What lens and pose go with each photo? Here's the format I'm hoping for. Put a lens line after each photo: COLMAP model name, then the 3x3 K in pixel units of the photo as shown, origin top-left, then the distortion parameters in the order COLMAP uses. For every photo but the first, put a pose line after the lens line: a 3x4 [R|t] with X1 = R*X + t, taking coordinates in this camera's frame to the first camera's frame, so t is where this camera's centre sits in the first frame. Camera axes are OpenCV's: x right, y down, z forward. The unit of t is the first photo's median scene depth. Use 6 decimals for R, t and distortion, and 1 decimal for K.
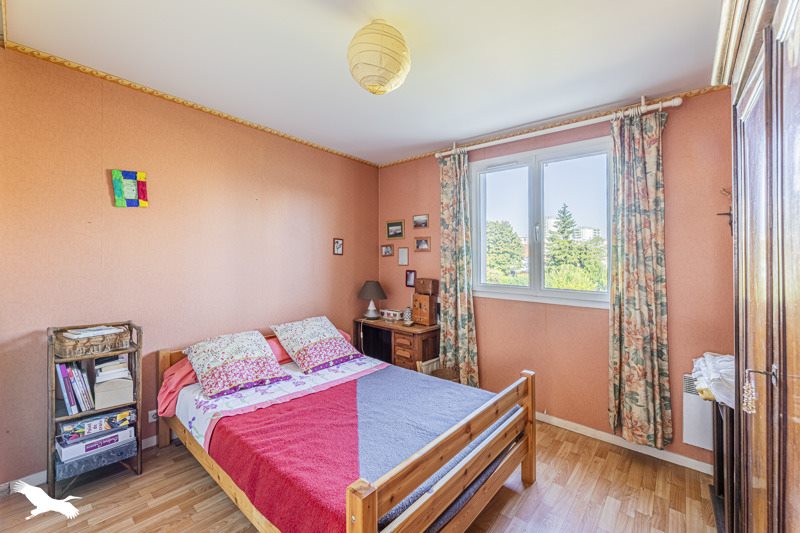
lens RADIAL K [[323.7, 0, 398.3], [0, 323.7, 260.6], [0, 0, 1]] dist [0.003936, 0.000232]
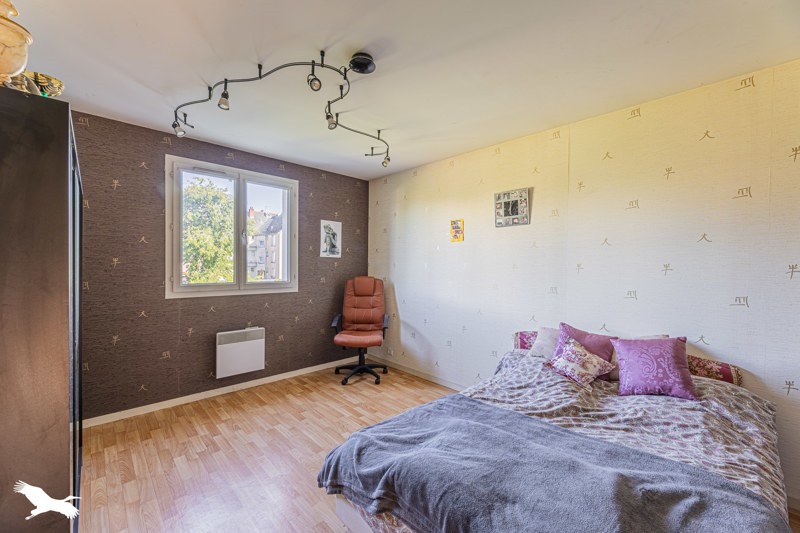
lens RADIAL K [[323.7, 0, 398.9], [0, 323.7, 264.9], [0, 0, 1]] dist [0.003936, 0.000232]
pose [[0.070793, -0.017445, 0.997338, -0.441763], [-0.013912, 0.999733, 0.018474, 0.004773], [-0.997394, -0.015183, 0.070531, 0.134584]]
